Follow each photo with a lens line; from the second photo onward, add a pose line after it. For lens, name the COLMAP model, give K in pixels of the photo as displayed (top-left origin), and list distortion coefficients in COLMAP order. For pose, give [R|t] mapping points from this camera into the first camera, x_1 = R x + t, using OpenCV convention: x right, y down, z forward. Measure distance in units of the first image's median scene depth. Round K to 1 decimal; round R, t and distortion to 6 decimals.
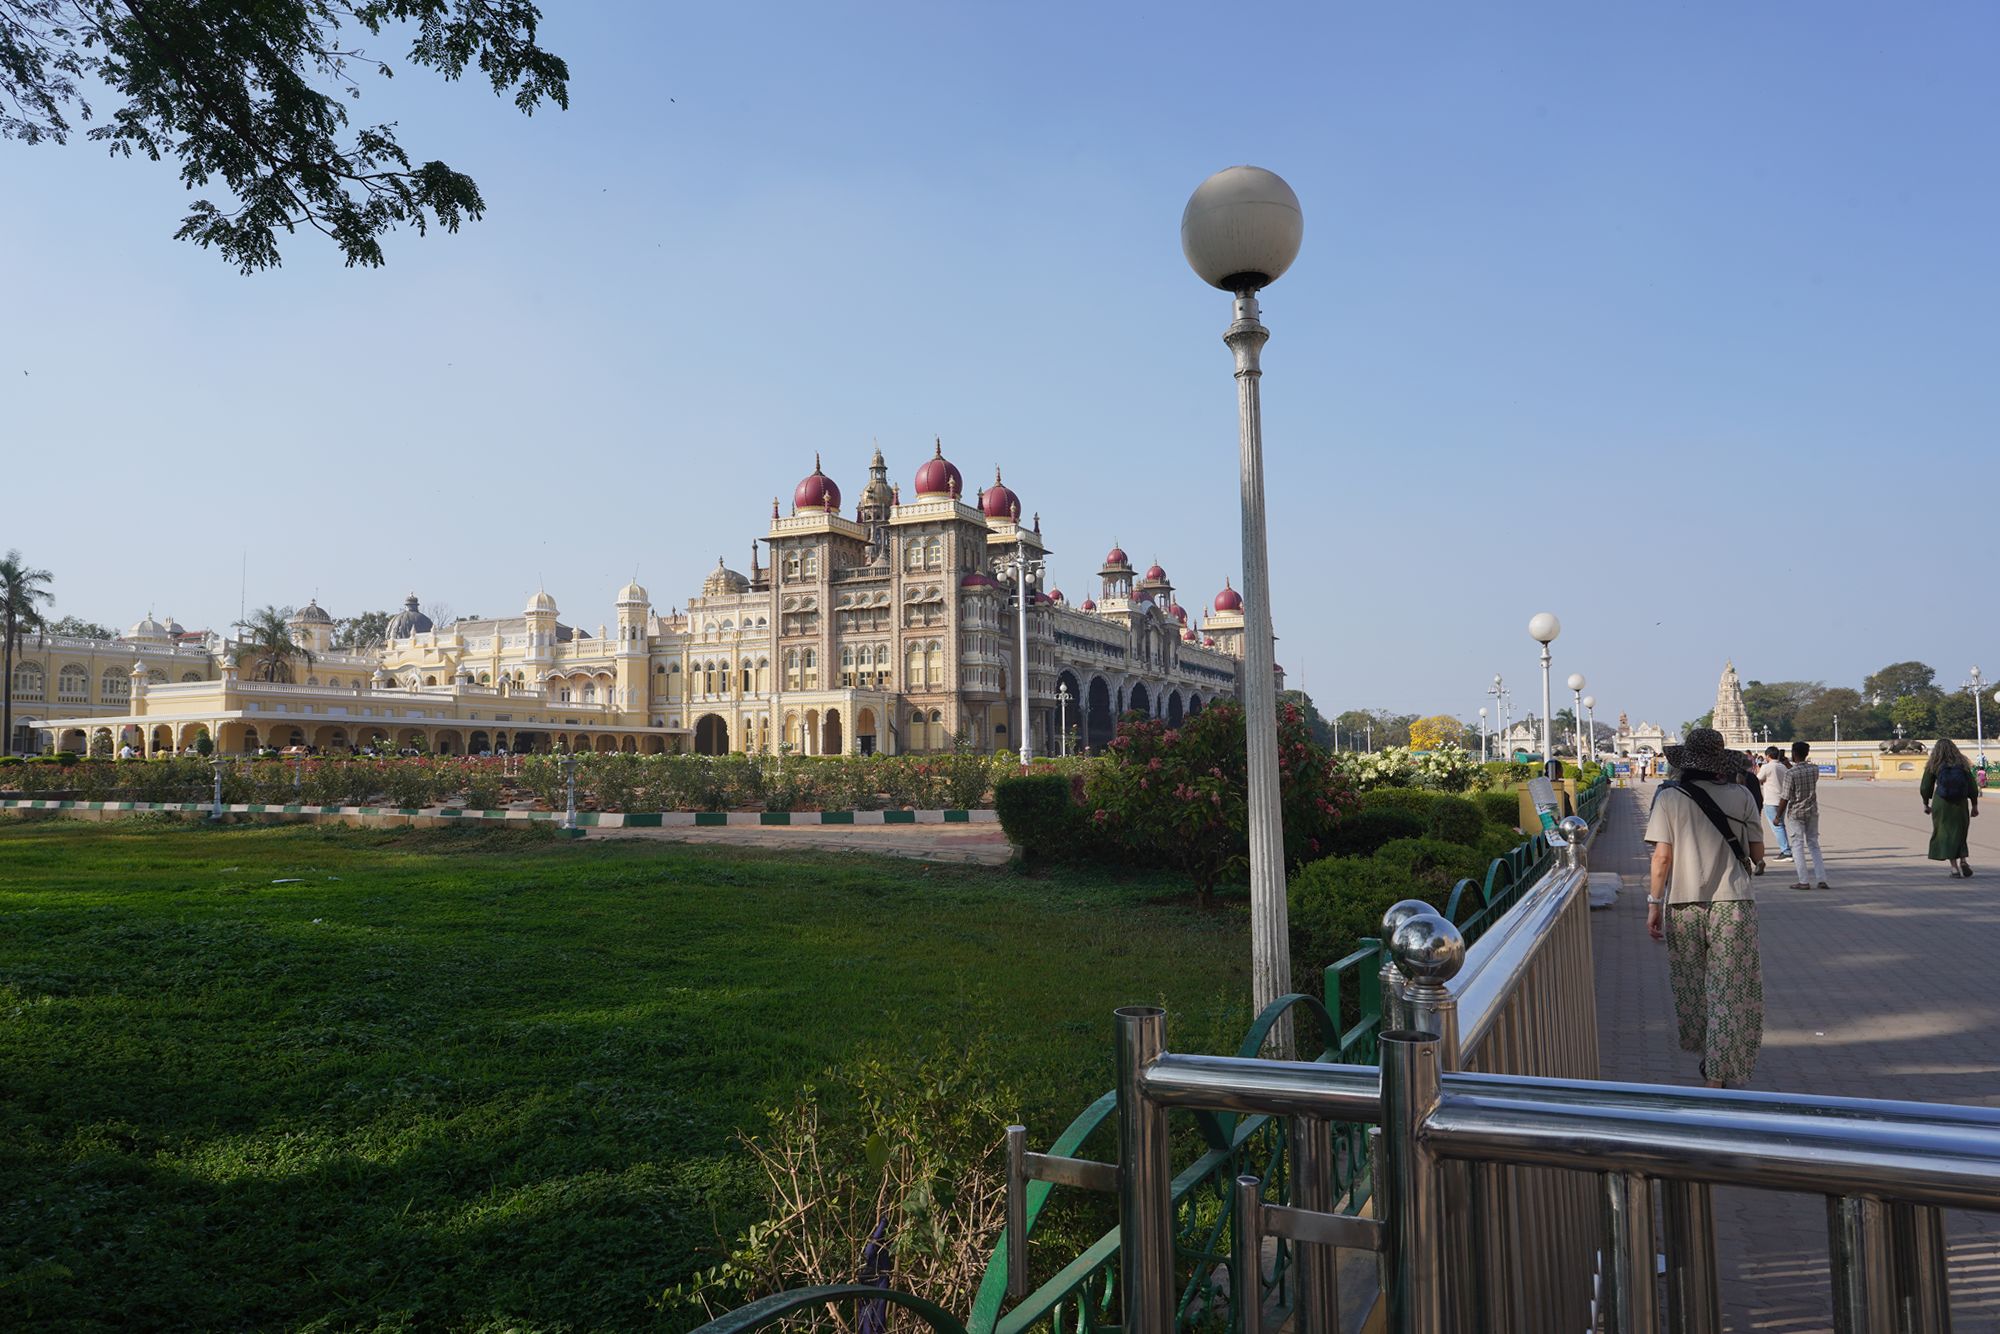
lens RADIAL K [[1360.5, 0, 998.3], [0, 1360.5, 666.9], [0, 0, 1]] dist [-0.021525, 0.028160]
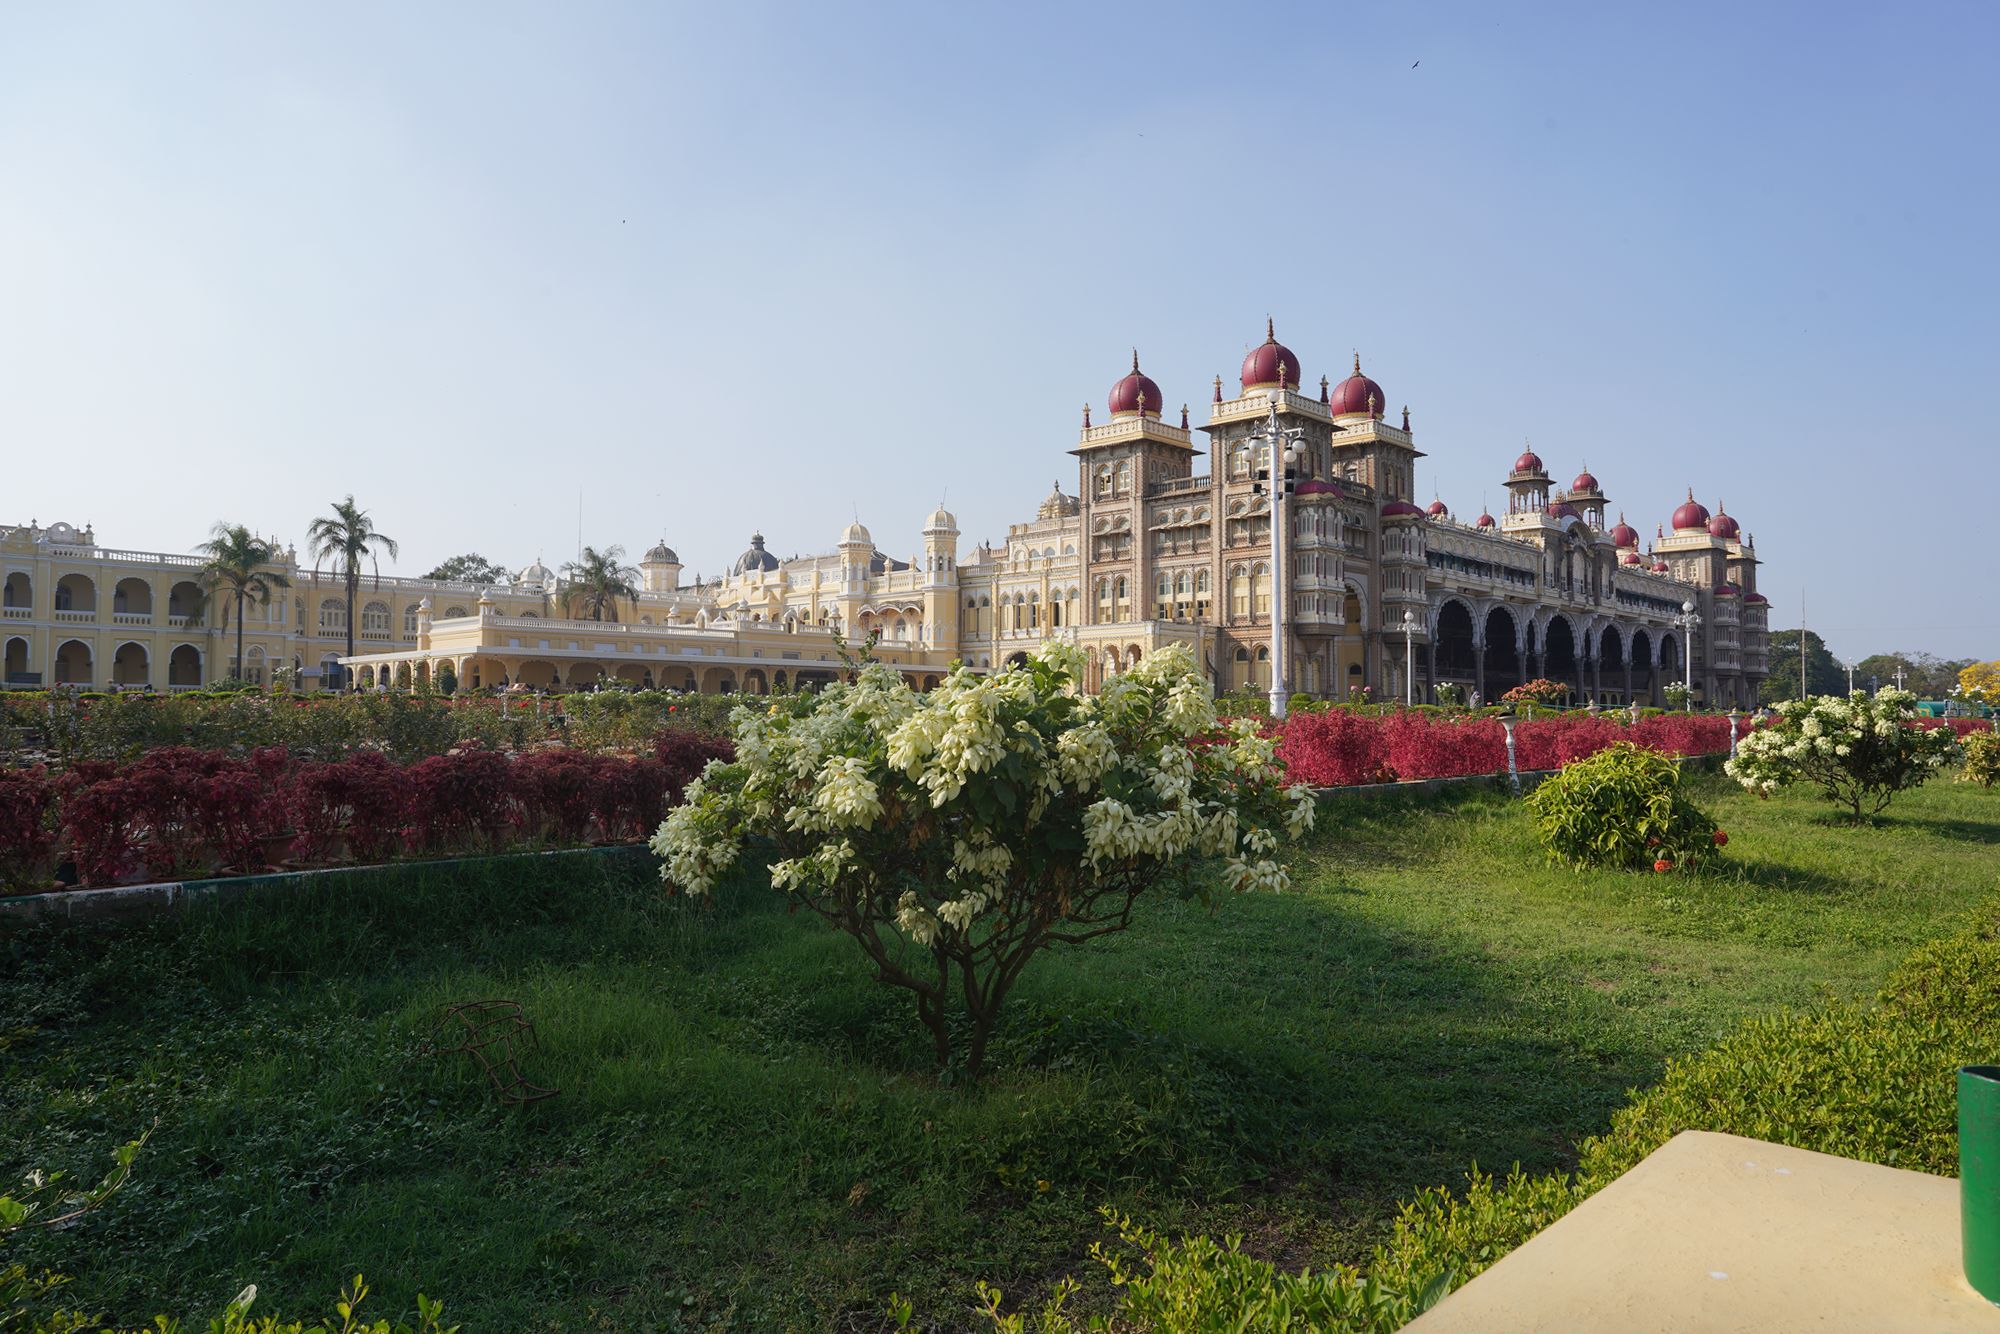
lens RADIAL K [[1354.6, 0, 988.5], [0, 1354.6, 669.5], [0, 0, 1]] dist [-0.024628, 0.030497]
pose [[0.943899, 0.003154, -0.330220, 0.065764], [0.010691, 0.999138, 0.040103, 0.010573], [0.330062, -0.041384, 0.943052, 0.156563]]
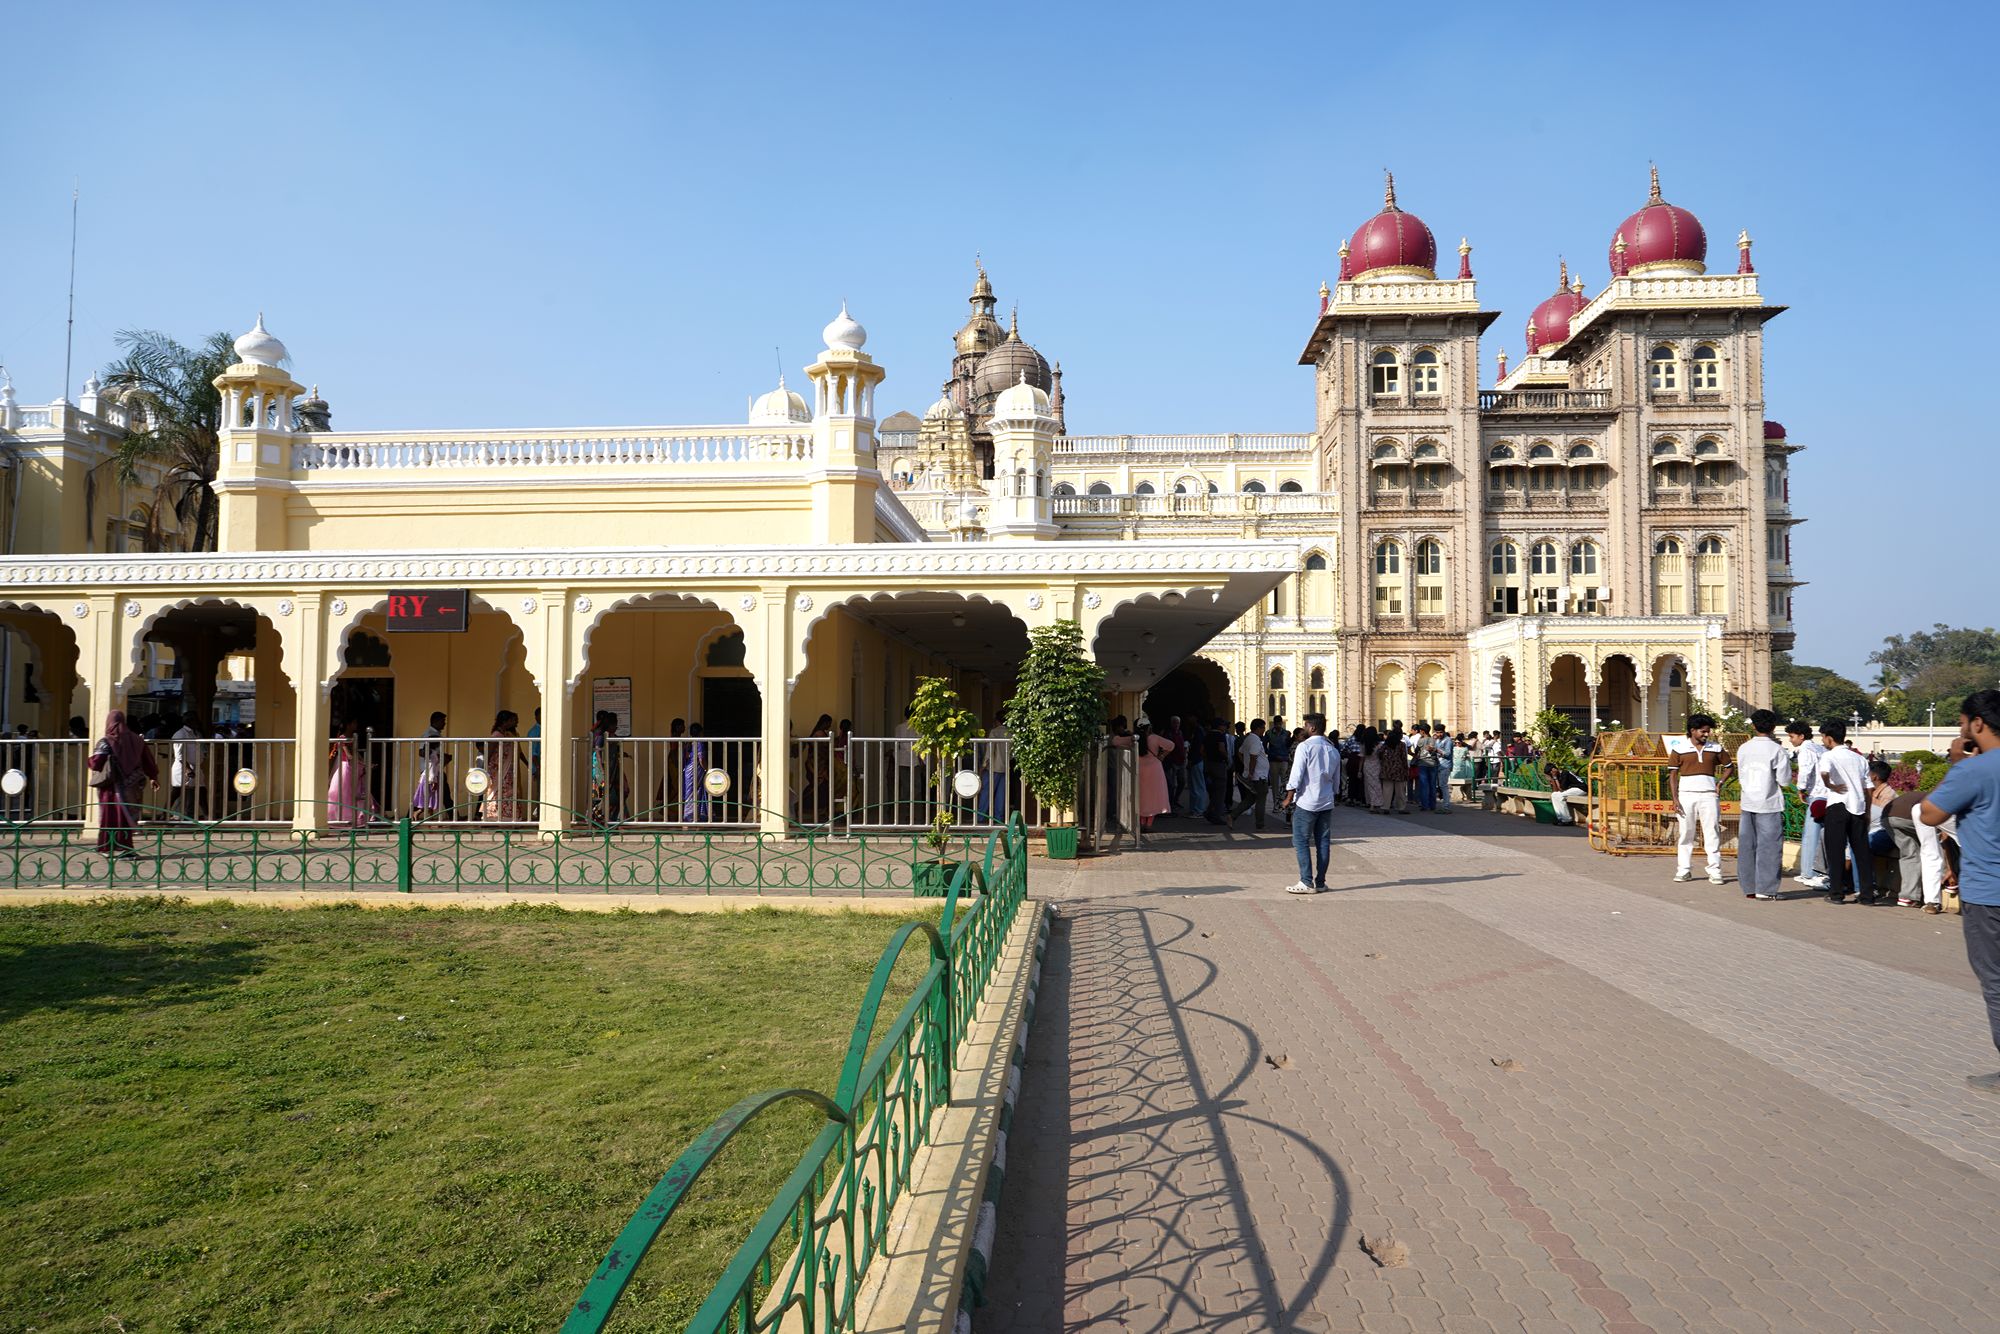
lens RADIAL K [[1278.8, 0, 965.1], [0, 1278.8, 662.0], [0, 0, 1]] dist [0.004325, 0.002793]
pose [[0.922252, 0.035694, 0.384937, -0.487523], [-0.043952, 0.998953, 0.012674, 0.035507], [-0.384081, -0.028608, 0.922856, 0.618047]]
